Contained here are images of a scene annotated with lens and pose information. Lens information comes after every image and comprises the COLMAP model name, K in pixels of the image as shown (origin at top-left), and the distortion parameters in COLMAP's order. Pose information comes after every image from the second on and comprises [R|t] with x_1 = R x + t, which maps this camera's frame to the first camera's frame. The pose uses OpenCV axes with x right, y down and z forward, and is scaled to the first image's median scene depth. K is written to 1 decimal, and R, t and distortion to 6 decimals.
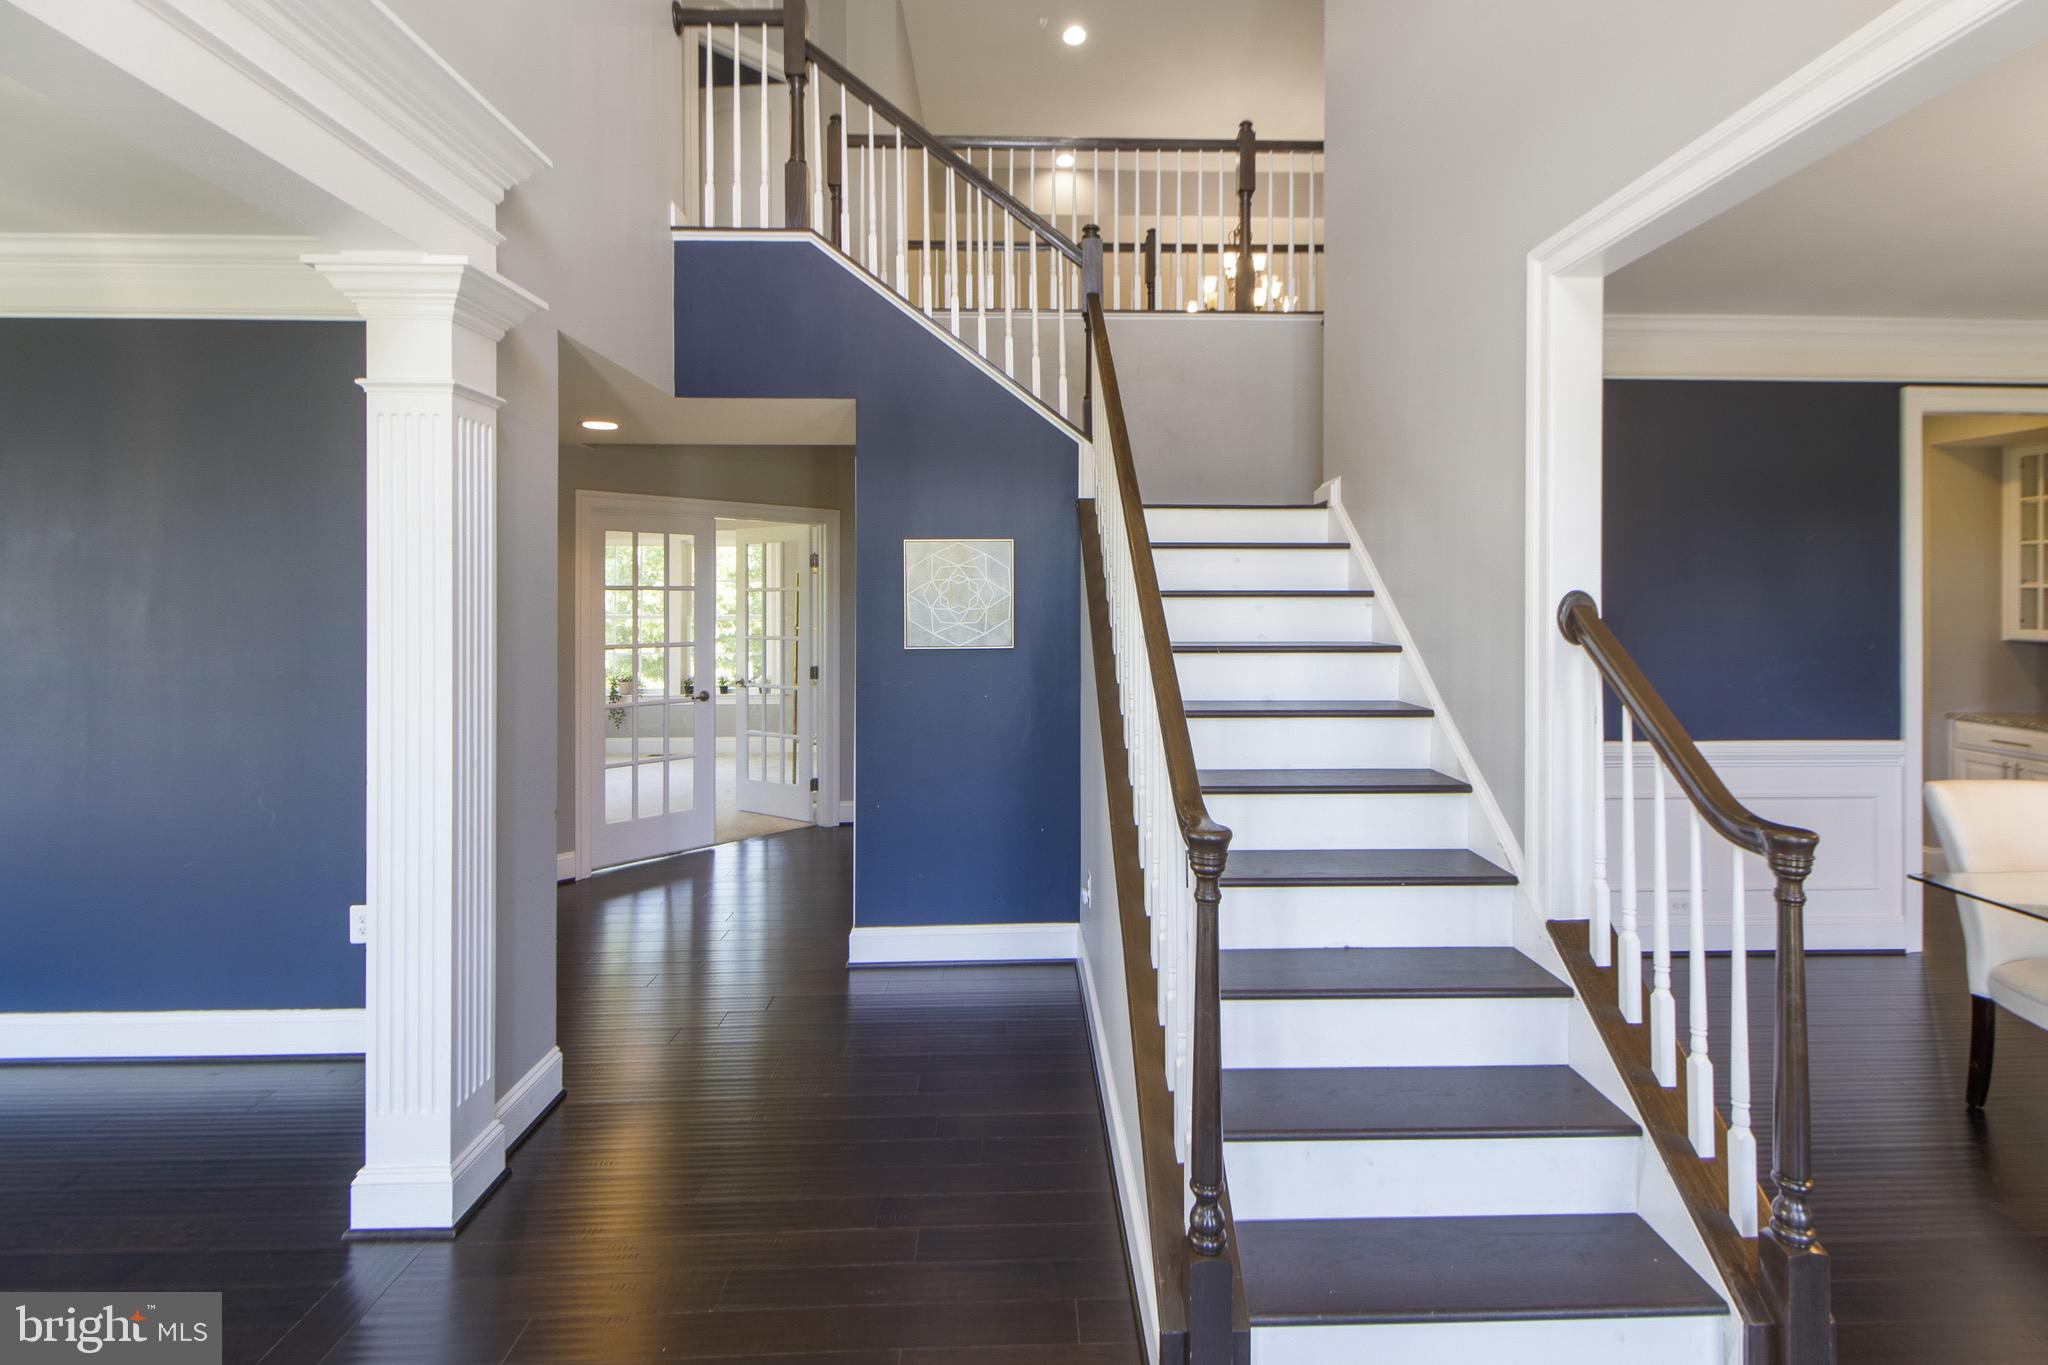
lens RADIAL K [[947.9, 0, 1058.6], [0, 947.9, 594.8], [0, 0, 1]] dist [0.004220, -0.003164]
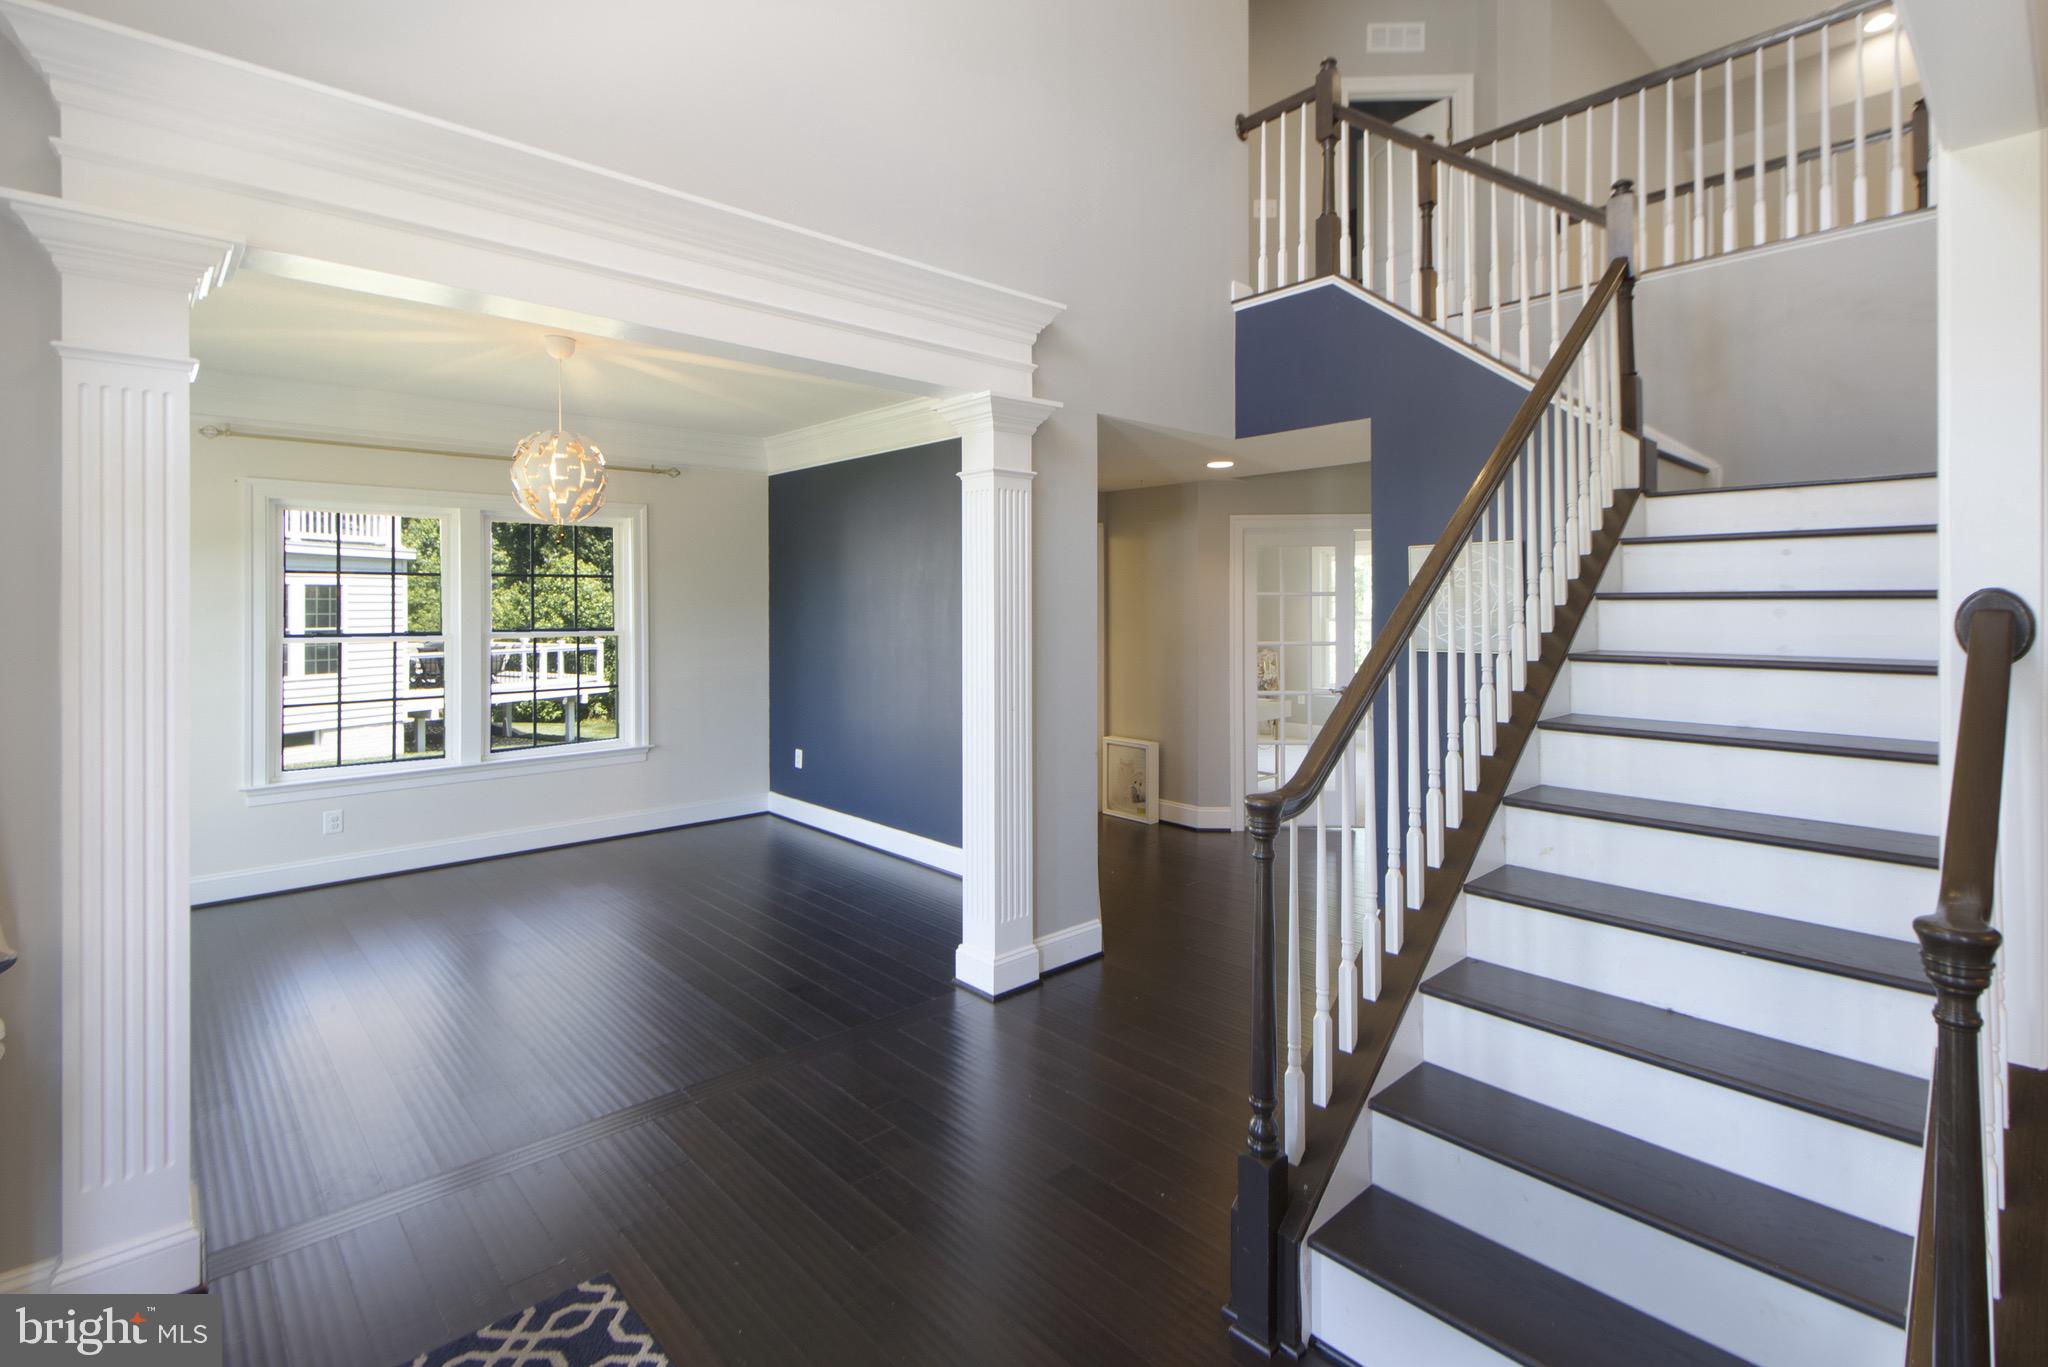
lens RADIAL K [[947.9, 0, 1021.2], [0, 947.9, 593.9], [0, 0, 1]] dist [0.004220, -0.003164]
pose [[0.644543, -0.010172, -0.764500, 0.382477], [0.002282, 0.999933, -0.011381, 0.004755], [0.764565, 0.005591, 0.644523, 0.002275]]
